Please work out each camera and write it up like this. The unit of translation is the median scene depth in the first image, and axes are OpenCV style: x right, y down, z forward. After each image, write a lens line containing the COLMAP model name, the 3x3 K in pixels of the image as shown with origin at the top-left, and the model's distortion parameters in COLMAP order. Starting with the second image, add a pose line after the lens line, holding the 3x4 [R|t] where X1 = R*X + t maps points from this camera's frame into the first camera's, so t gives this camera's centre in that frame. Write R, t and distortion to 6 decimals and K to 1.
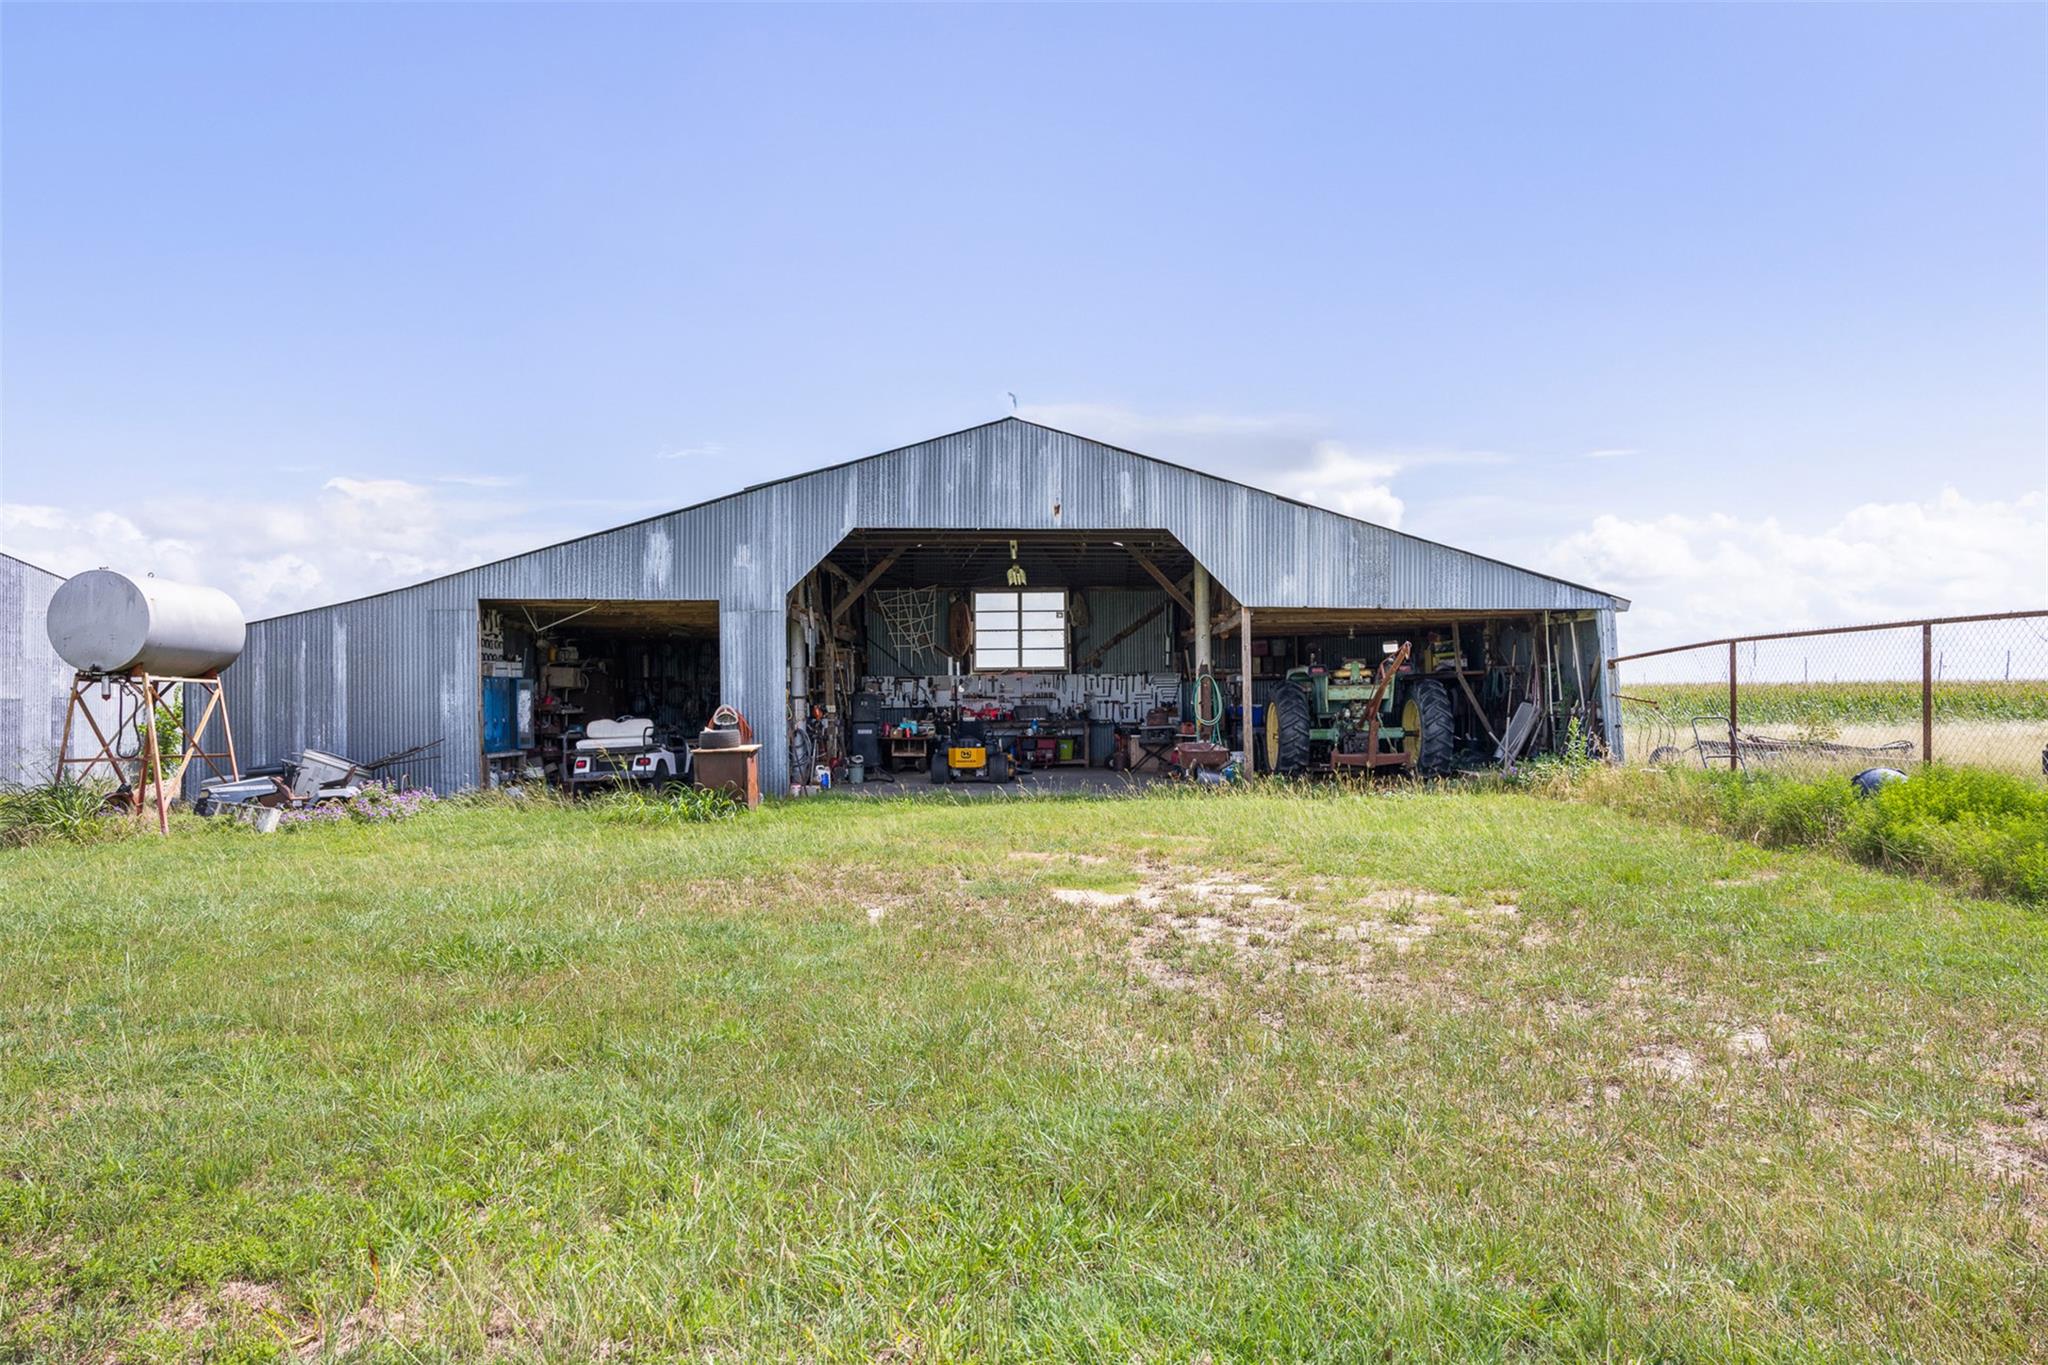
lens RADIAL K [[1416.4, 0, 1024.4], [0, 1416.4, 686.5], [0, 0, 1]] dist [-0.000431, 0.000010]
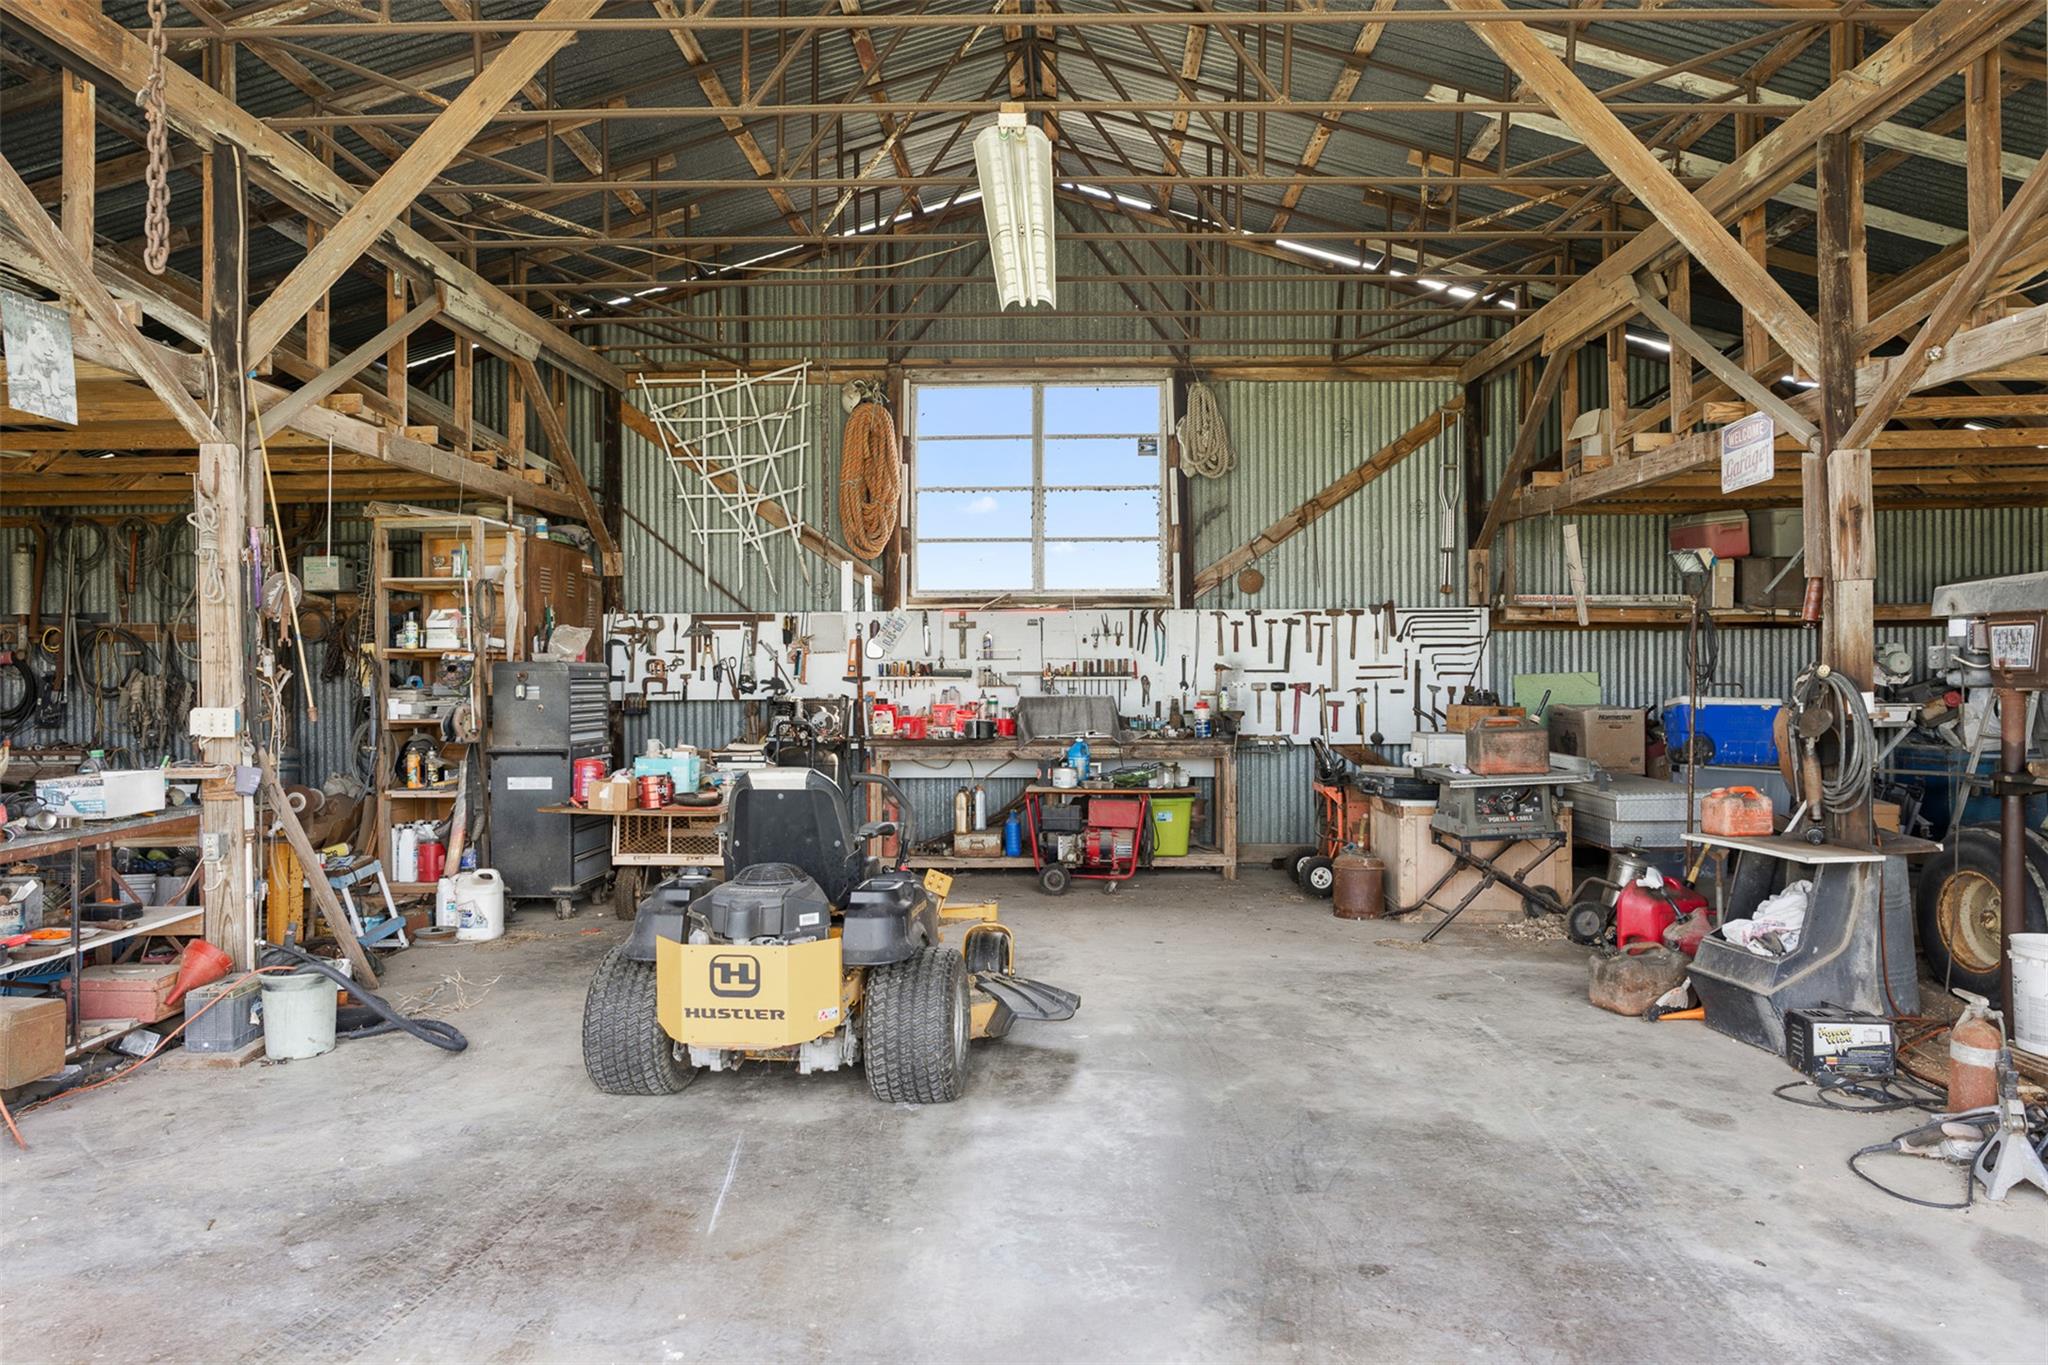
lens RADIAL K [[1416.4, 0, 1021.2], [0, 1416.4, 675.4], [0, 0, 1]] dist [-0.000431, 0.000010]
pose [[0.999723, 0.004057, -0.023183, 0.001090], [-0.003758, 0.999910, 0.012906, 0.003695], [0.023234, -0.012815, 0.999648, 0.639669]]
